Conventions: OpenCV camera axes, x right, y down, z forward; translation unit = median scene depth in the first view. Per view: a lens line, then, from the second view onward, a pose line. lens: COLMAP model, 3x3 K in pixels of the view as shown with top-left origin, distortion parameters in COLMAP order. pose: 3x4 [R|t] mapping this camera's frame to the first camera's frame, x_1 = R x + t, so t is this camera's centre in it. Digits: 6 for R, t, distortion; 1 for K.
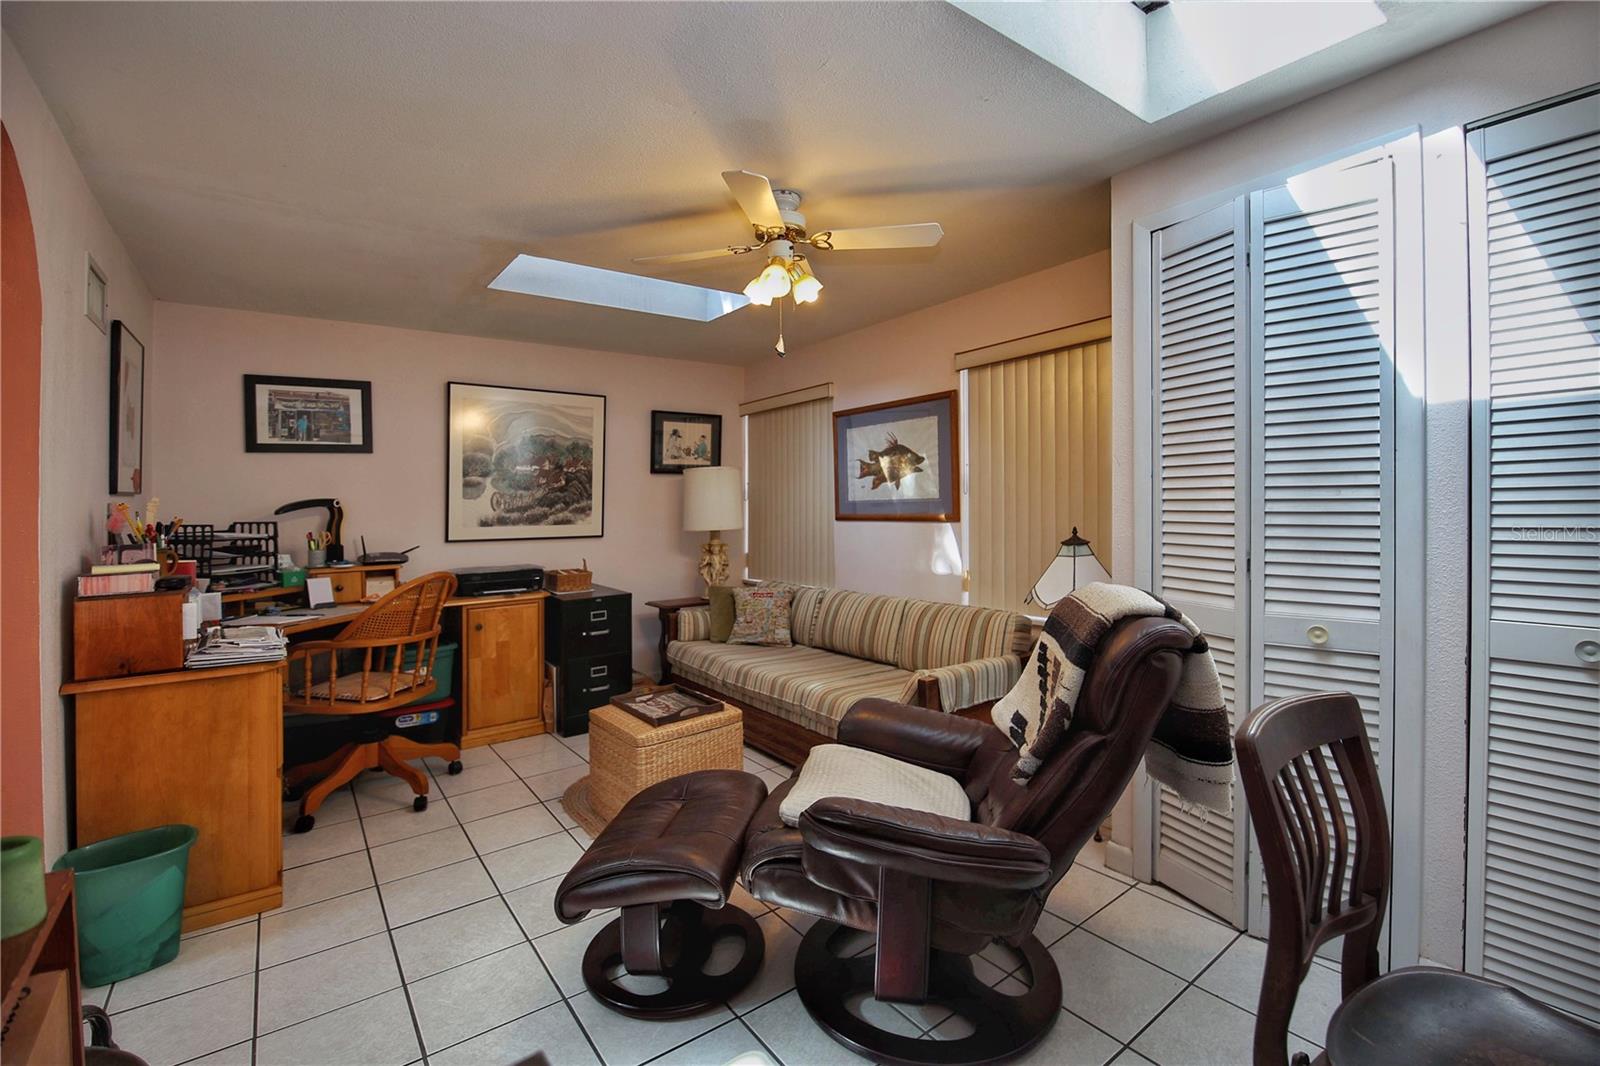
lens RADIAL K [[684.0, 0, 811.7], [0, 684.0, 501.4], [0, 0, 1]] dist [-0.006496, -0.006137]
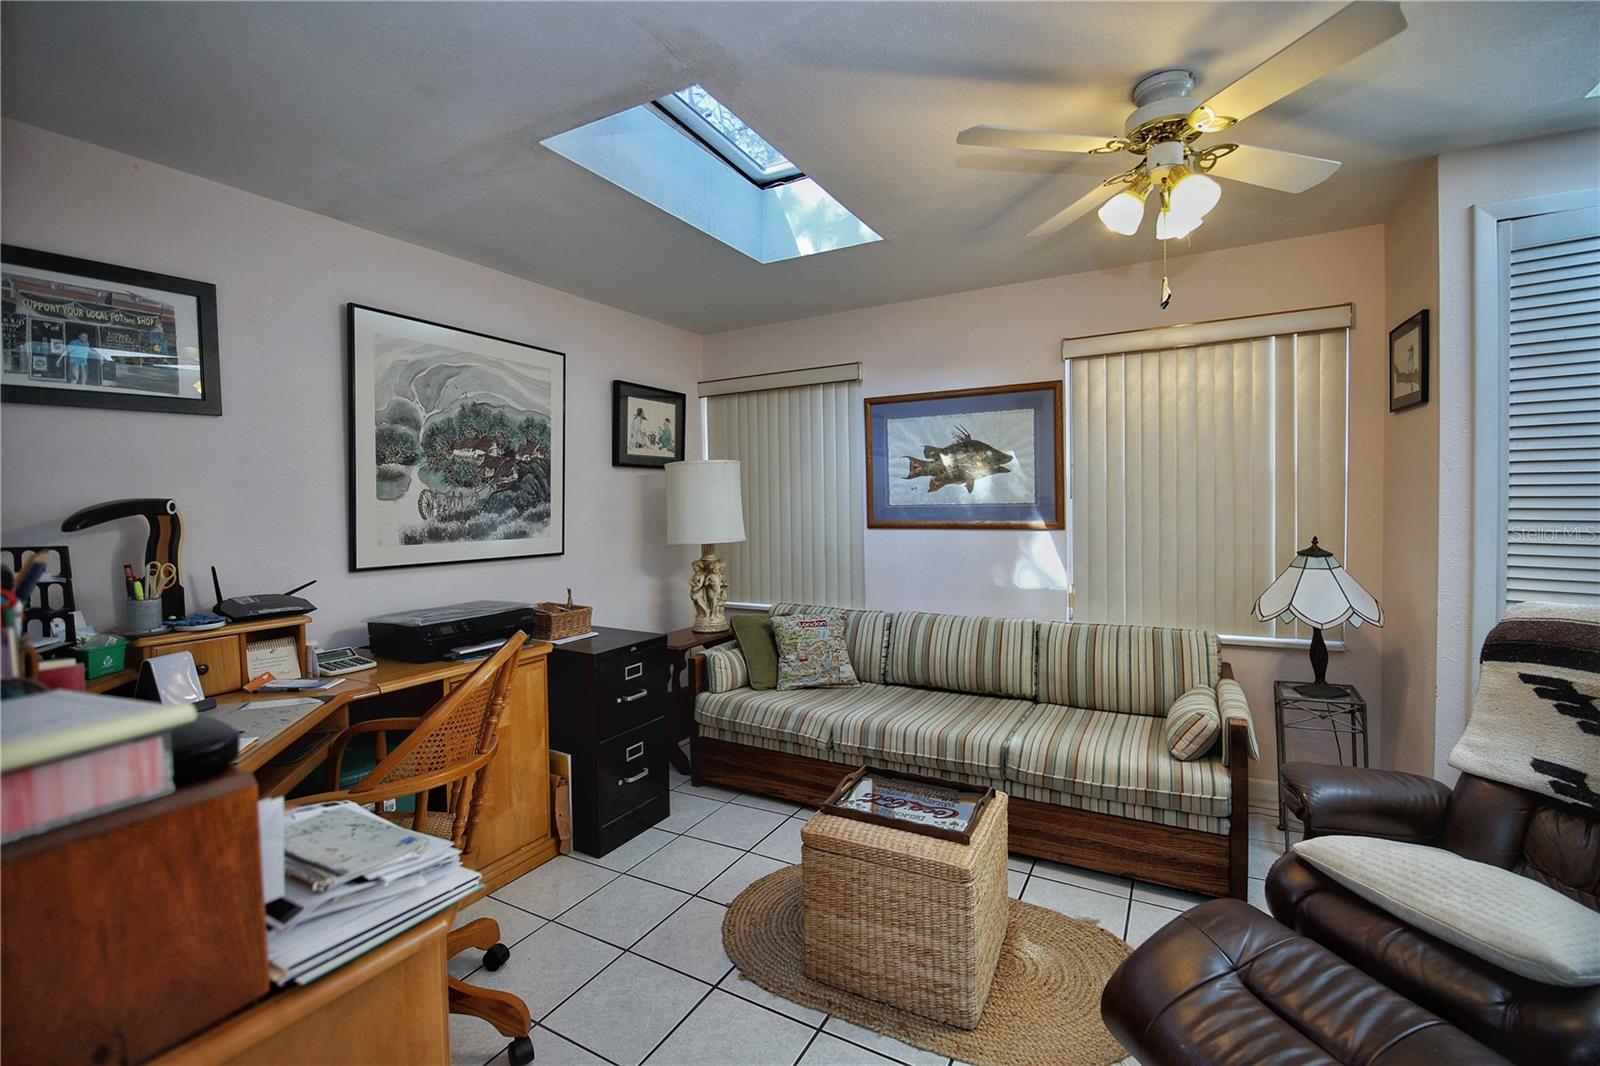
lens RADIAL K [[684.0, 0, 812.0], [0, 684.0, 524.5], [0, 0, 1]] dist [-0.006496, -0.006137]
pose [[0.918005, -0.007466, 0.396499, -0.391297], [-0.004851, 0.999537, 0.030051, -0.001793], [-0.396540, -0.029511, 0.917543, 0.282023]]
